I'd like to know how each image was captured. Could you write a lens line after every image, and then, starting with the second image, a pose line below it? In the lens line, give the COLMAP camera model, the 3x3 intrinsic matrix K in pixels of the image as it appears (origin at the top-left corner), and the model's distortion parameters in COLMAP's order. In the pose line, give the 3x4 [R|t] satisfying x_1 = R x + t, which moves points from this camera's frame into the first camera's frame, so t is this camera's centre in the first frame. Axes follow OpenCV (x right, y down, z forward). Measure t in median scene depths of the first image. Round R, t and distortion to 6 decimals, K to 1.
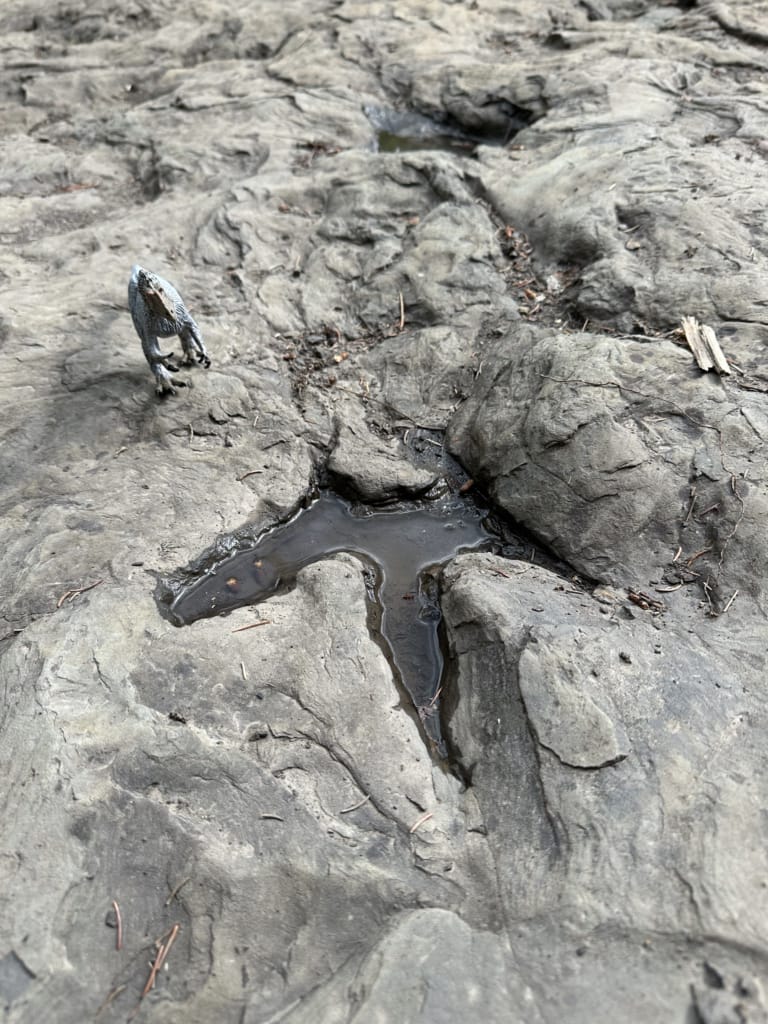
lens RADIAL K [[846.7, 0, 384.0], [0, 846.7, 512.0], [0, 0, 1]] dist [0.059440, -0.157936]
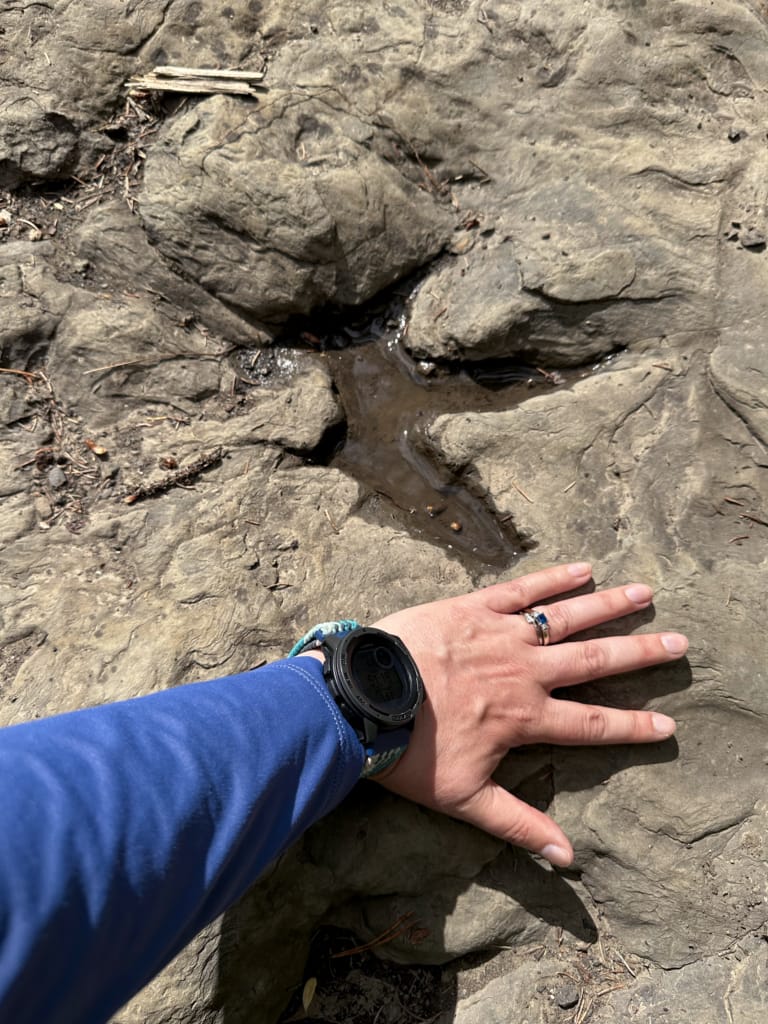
lens RADIAL K [[846.7, 0, 384.0], [0, 846.7, 512.0], [0, 0, 1]] dist [0.059440, -0.157936]
pose [[-0.084091, -0.941671, 0.325859, -0.532593], [0.547443, 0.229586, 0.804734, -0.902350], [-0.832607, 0.246060, 0.496205, 0.517763]]
